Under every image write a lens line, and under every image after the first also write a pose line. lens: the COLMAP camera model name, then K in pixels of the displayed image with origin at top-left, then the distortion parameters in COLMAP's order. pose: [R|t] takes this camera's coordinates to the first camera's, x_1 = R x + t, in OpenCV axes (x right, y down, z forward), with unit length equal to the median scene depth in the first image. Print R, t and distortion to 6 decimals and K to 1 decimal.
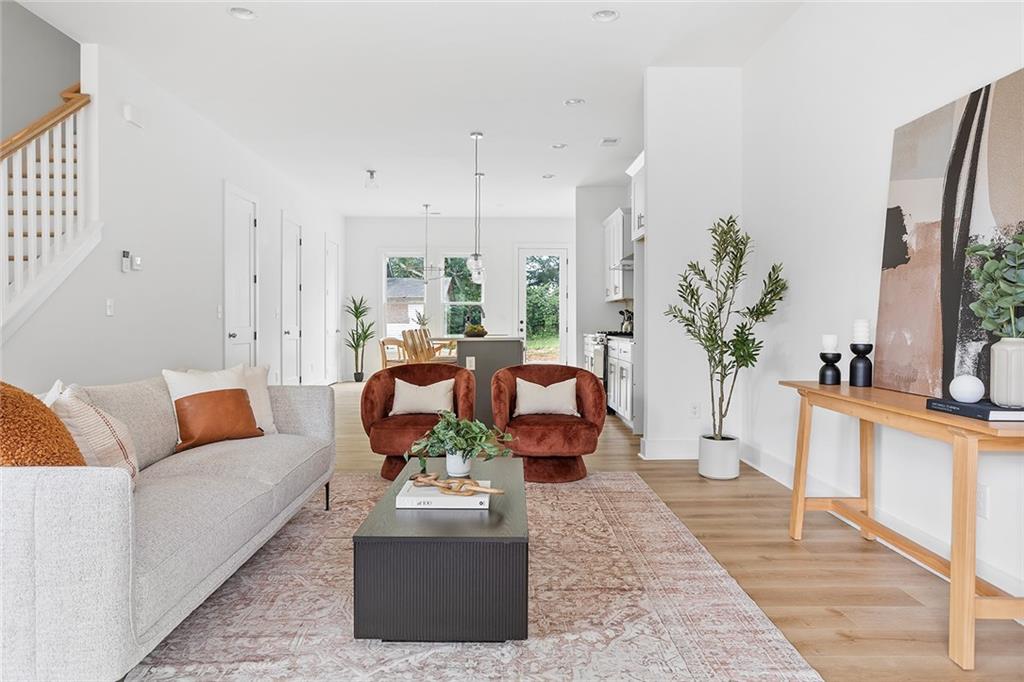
lens RADIAL K [[644.8, 0, 508.2], [0, 644.8, 337.8], [0, 0, 1]] dist [-0.006524, 0.000707]
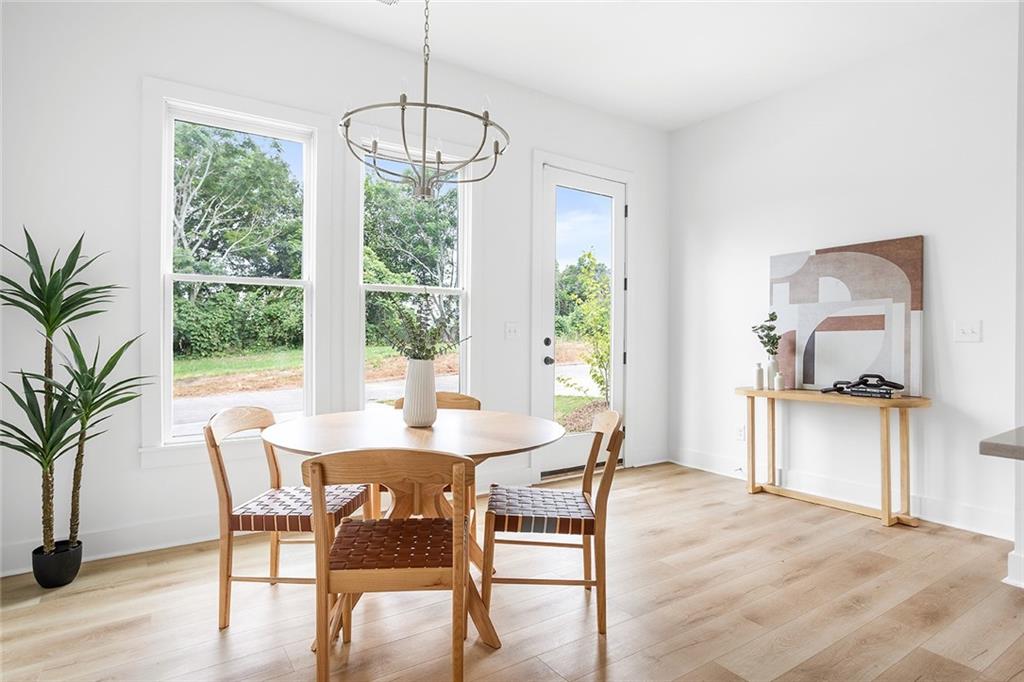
lens RADIAL K [[561.7, 0, 513.4], [0, 561.7, 337.5], [0, 0, 1]] dist [-0.053184, 0.028618]
pose [[0.842360, 0.004279, 0.538899, -0.319416], [0.005440, 0.999850, -0.016443, -0.034958], [-0.538888, 0.016782, 0.842210, 1.175830]]
